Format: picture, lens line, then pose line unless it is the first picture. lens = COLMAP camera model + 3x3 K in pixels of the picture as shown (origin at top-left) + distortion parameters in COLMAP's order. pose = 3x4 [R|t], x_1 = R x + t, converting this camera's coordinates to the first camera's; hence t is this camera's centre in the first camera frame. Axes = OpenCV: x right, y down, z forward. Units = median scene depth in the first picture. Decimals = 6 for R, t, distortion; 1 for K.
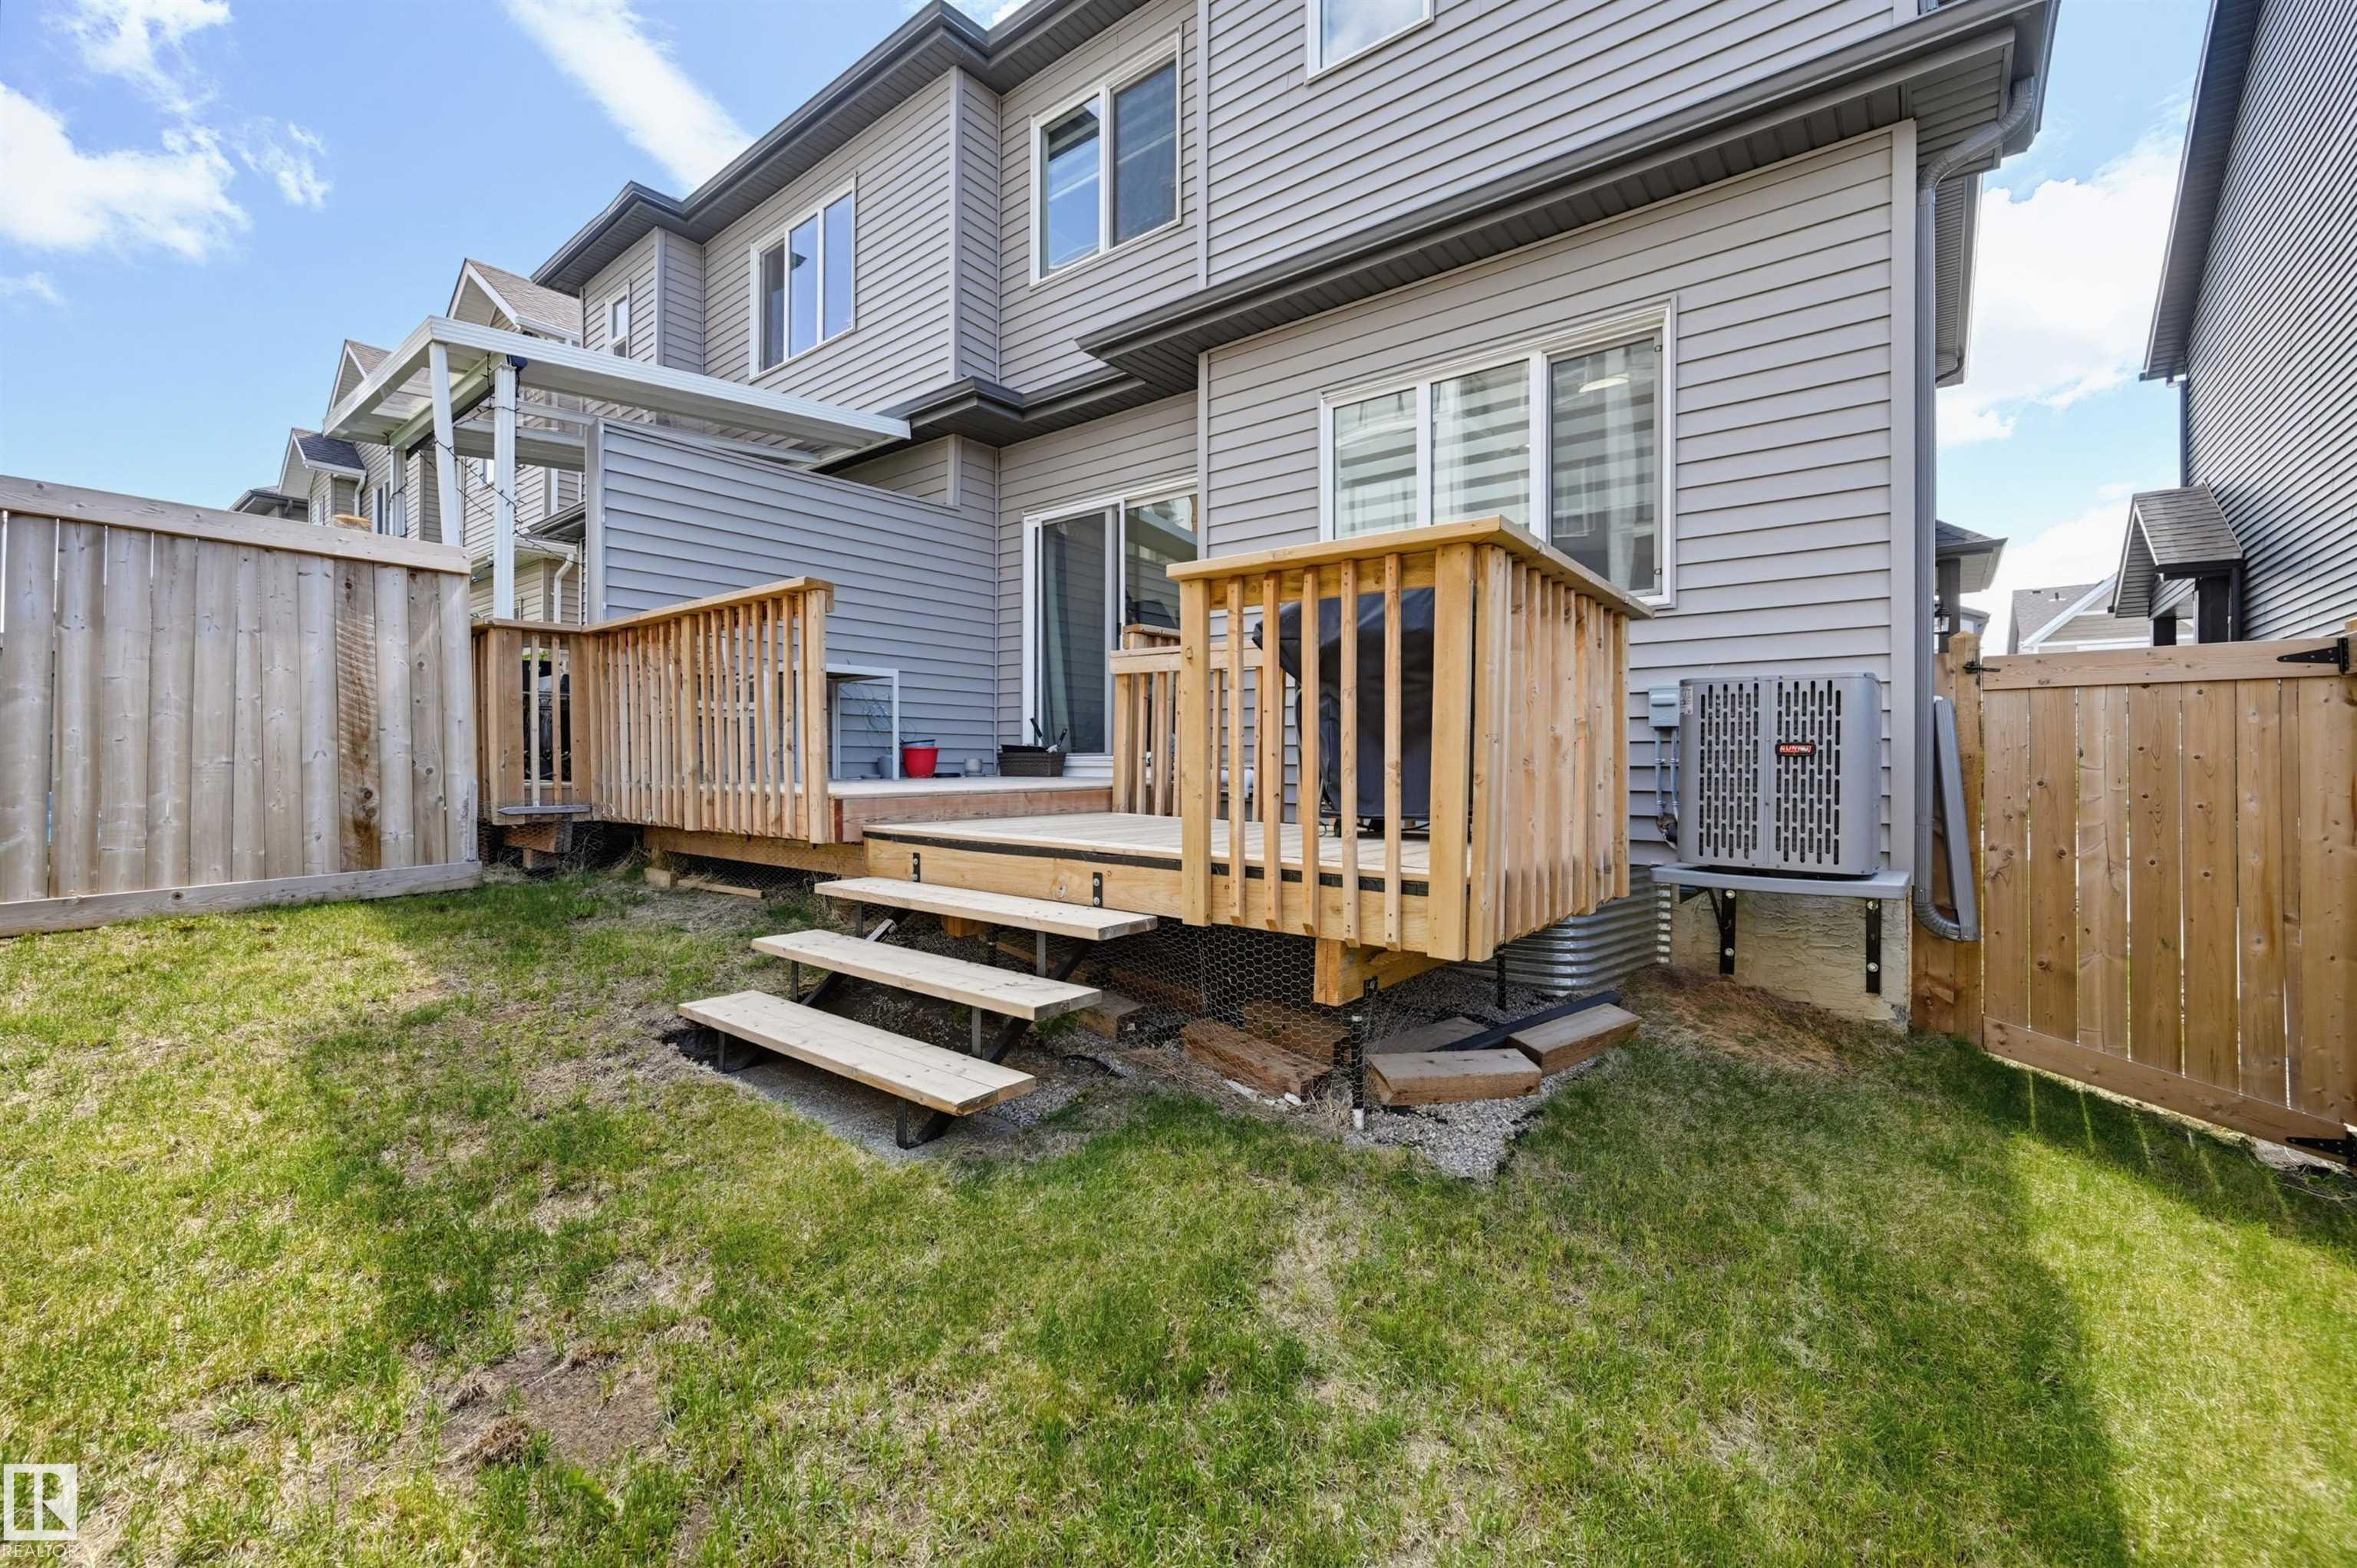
lens RADIAL K [[967.6, 0, 1150.7], [0, 967.6, 755.9], [0, 0, 1]] dist [0.001994, 0.000416]
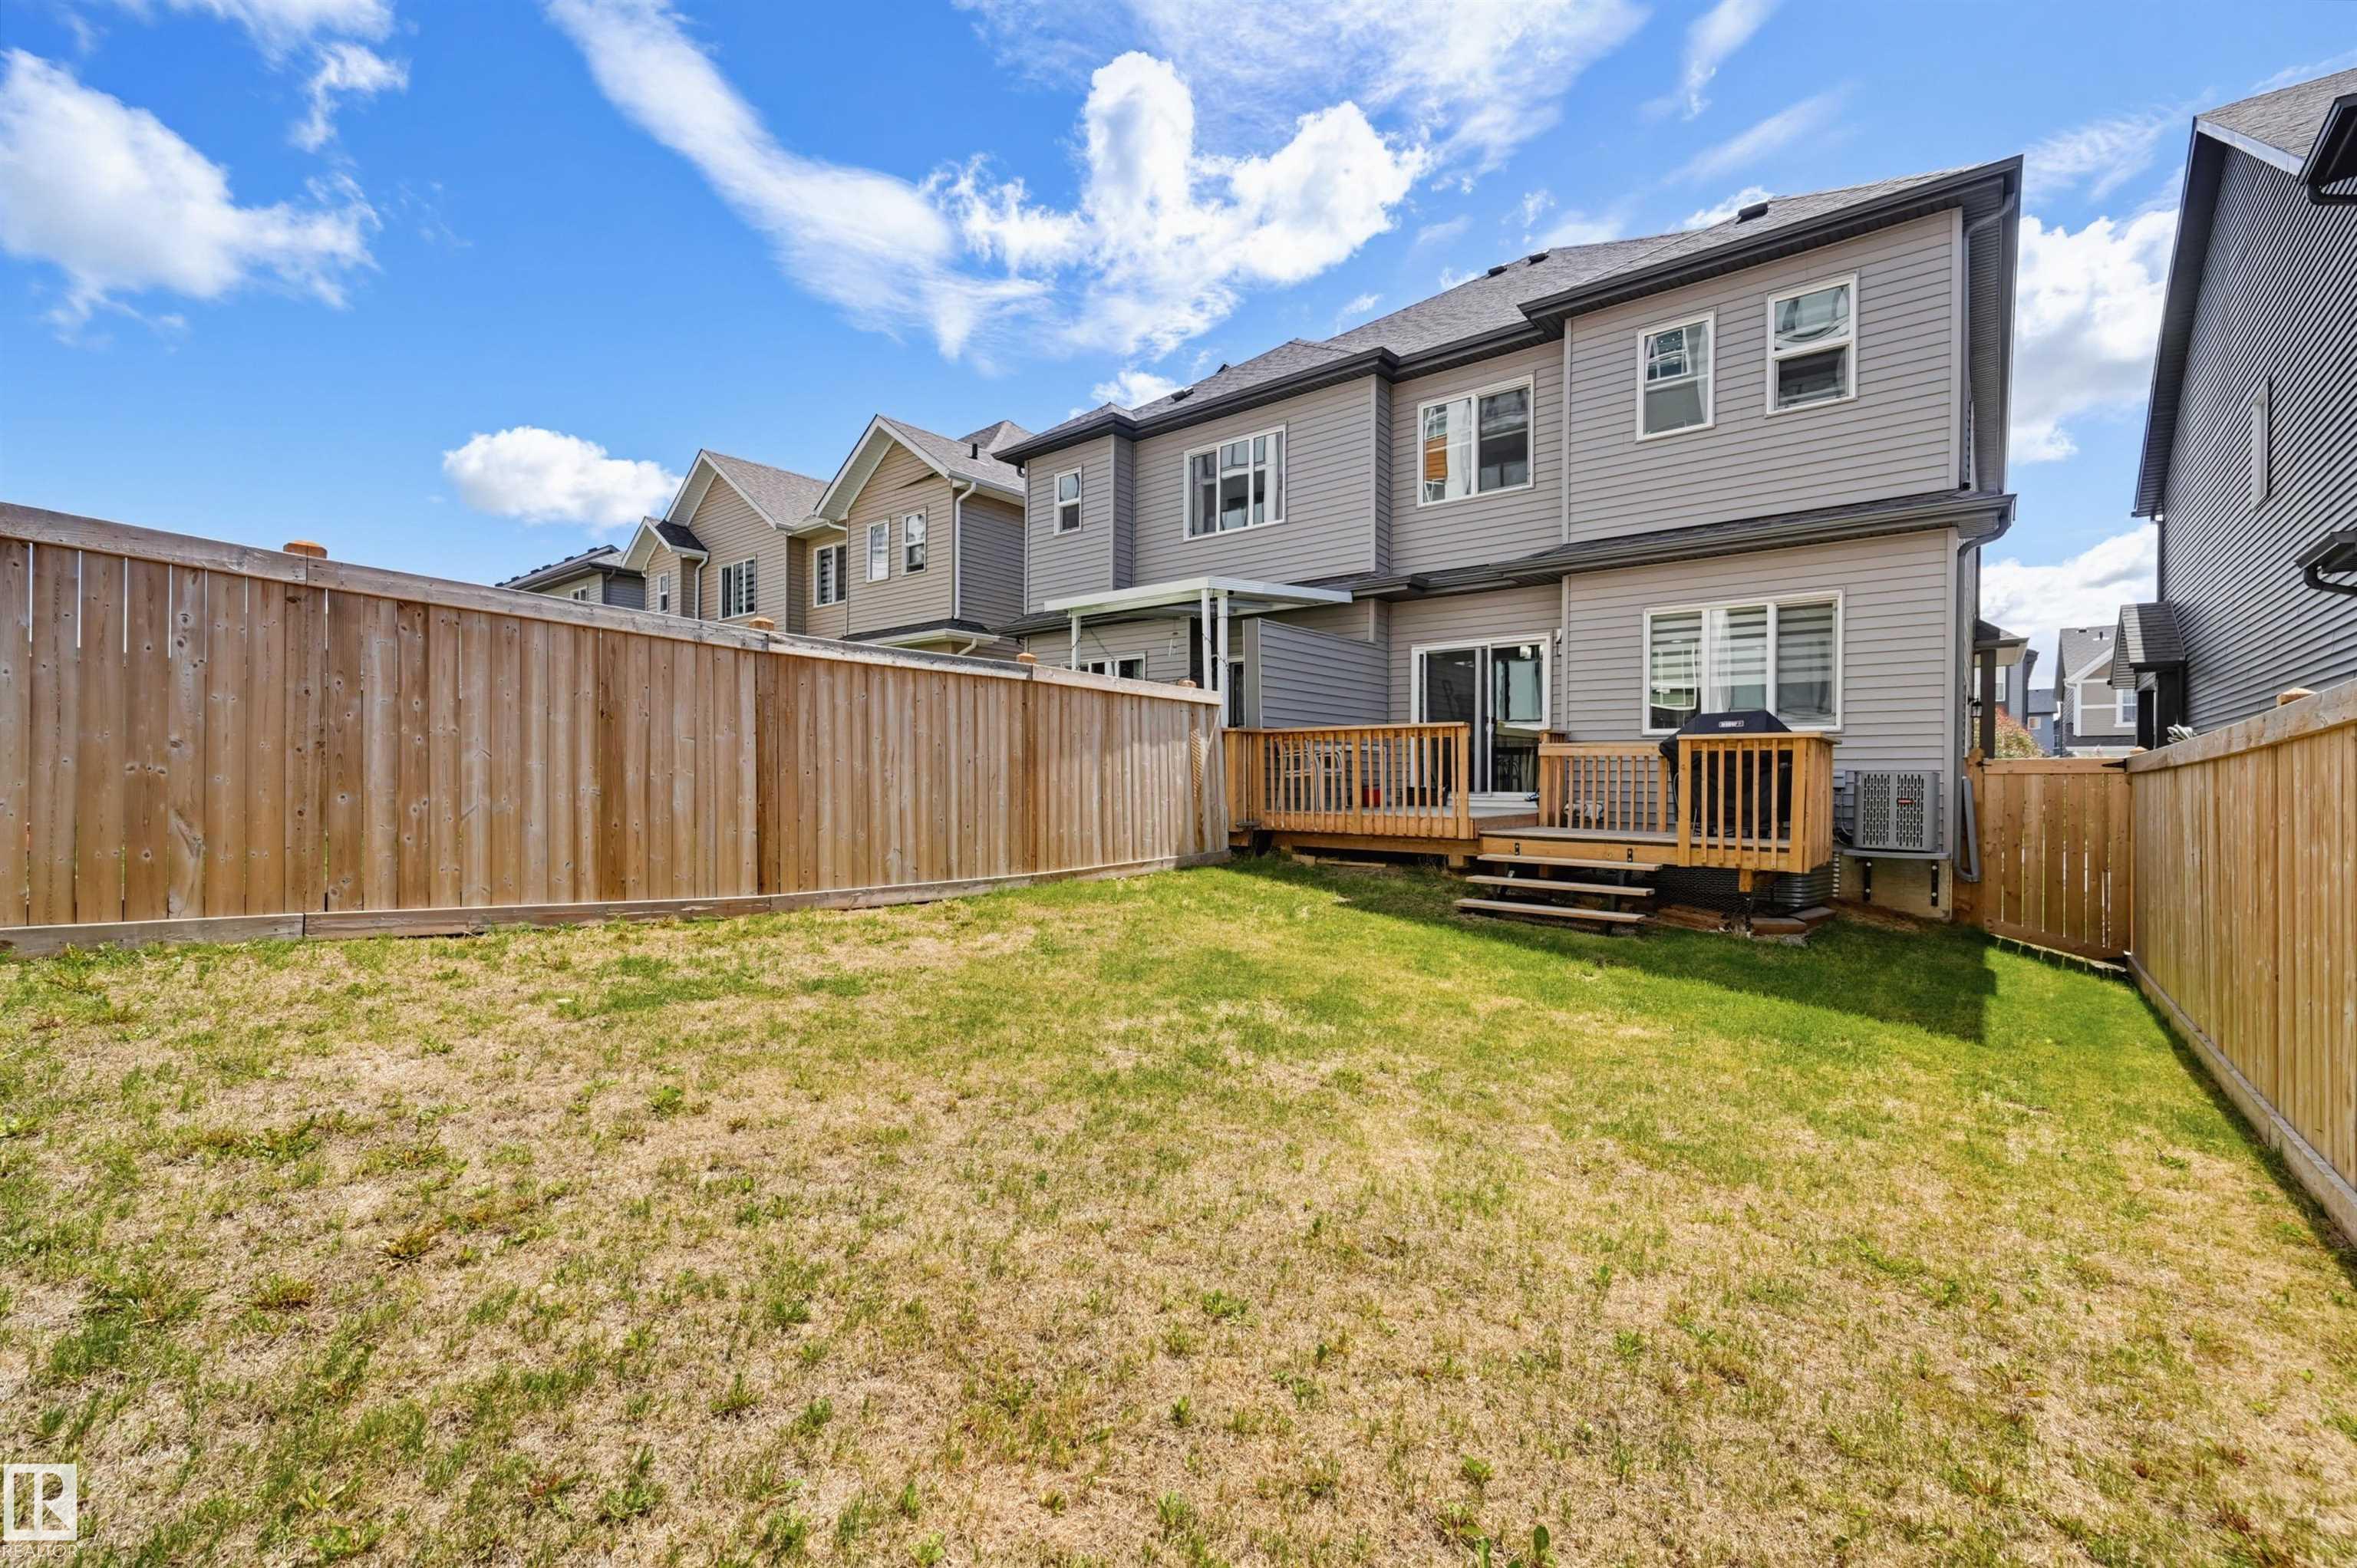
lens RADIAL K [[995.7, 0, 1171.5], [0, 995.7, 781.2], [0, 0, 1]] dist [0.011223, 0.000137]
pose [[0.999980, 0.002851, -0.005563, -0.975853], [-0.002806, 0.999963, 0.008161, -0.059720], [0.005586, -0.008145, 0.999951, -1.284958]]
